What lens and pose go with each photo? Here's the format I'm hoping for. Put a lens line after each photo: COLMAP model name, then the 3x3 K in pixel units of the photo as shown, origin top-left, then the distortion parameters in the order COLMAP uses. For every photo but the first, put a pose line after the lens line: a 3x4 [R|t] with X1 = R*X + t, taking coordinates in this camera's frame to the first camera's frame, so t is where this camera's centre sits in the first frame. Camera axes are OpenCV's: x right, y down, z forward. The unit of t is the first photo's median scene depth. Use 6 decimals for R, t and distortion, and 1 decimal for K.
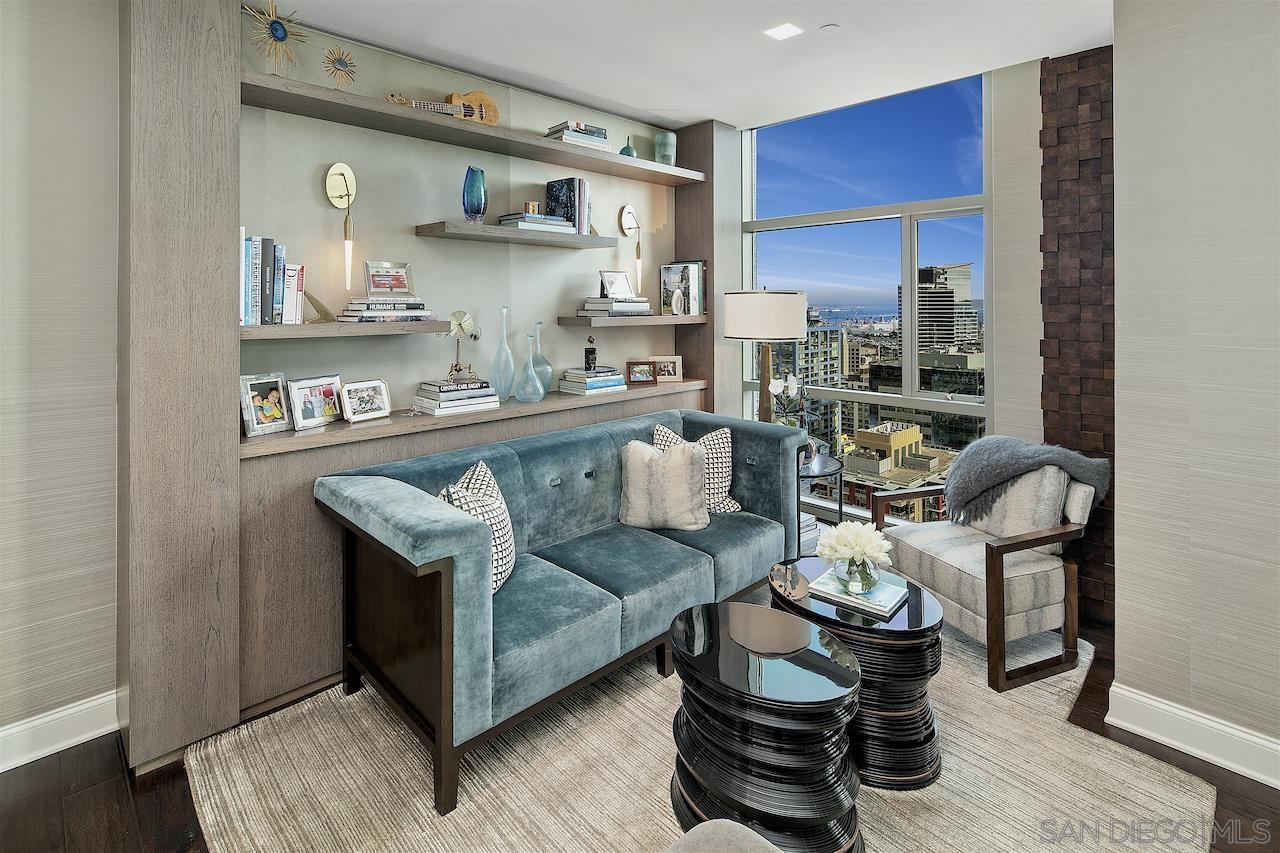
lens RADIAL K [[623.5, 0, 639.7], [0, 623.5, 300.8], [0, 0, 1]] dist [0.006305, -0.000678]
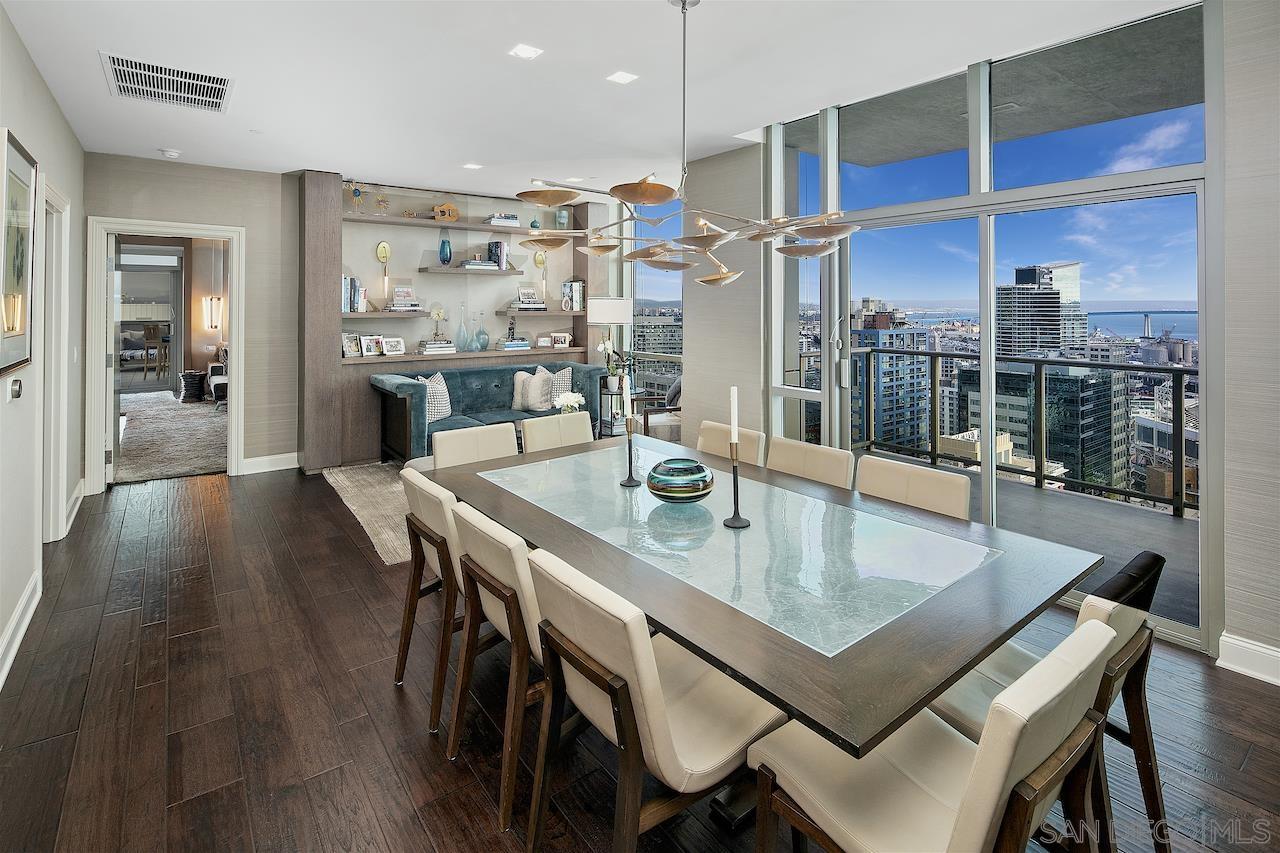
lens RADIAL K [[628.0, 0, 642.6], [0, 628.0, 296.6], [0, 0, 1]] dist [0.003803, -0.000128]
pose [[0.991967, 0.001432, -0.126487, 0.606392], [-0.002415, 0.999968, -0.007621, -0.005603], [0.126472, 0.007865, 0.991939, -0.935570]]
